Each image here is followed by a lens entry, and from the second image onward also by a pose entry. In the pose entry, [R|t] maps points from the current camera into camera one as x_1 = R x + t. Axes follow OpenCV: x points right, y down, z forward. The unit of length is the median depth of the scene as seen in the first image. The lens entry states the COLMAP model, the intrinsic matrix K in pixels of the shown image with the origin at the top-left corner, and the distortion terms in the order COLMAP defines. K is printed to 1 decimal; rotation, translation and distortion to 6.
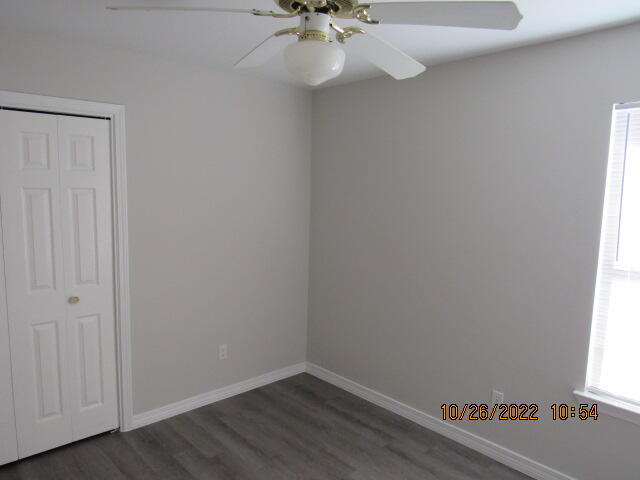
lens RADIAL K [[458.4, 0, 313.3], [0, 458.4, 235.9], [0, 0, 1]] dist [-0.015250, -0.009968]
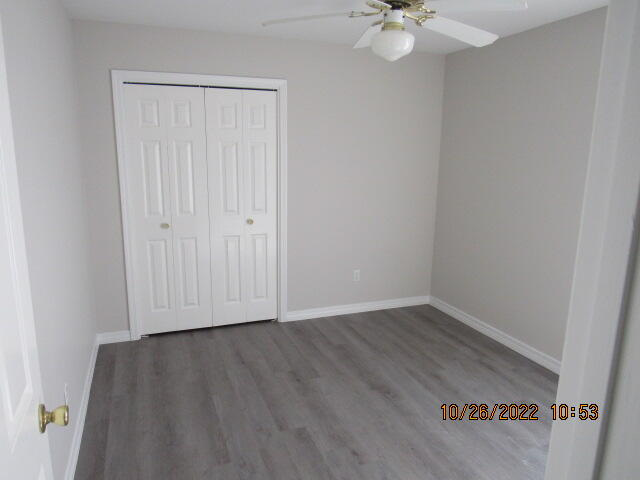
lens RADIAL K [[458.4, 0, 319.1], [0, 458.4, 239.0], [0, 0, 1]] dist [-0.015250, -0.009968]
pose [[0.930851, 0.065958, -0.359395, 0.178367], [-0.036646, 0.995466, 0.087777, 0.055802], [0.363555, -0.068537, 0.929048, -0.233432]]
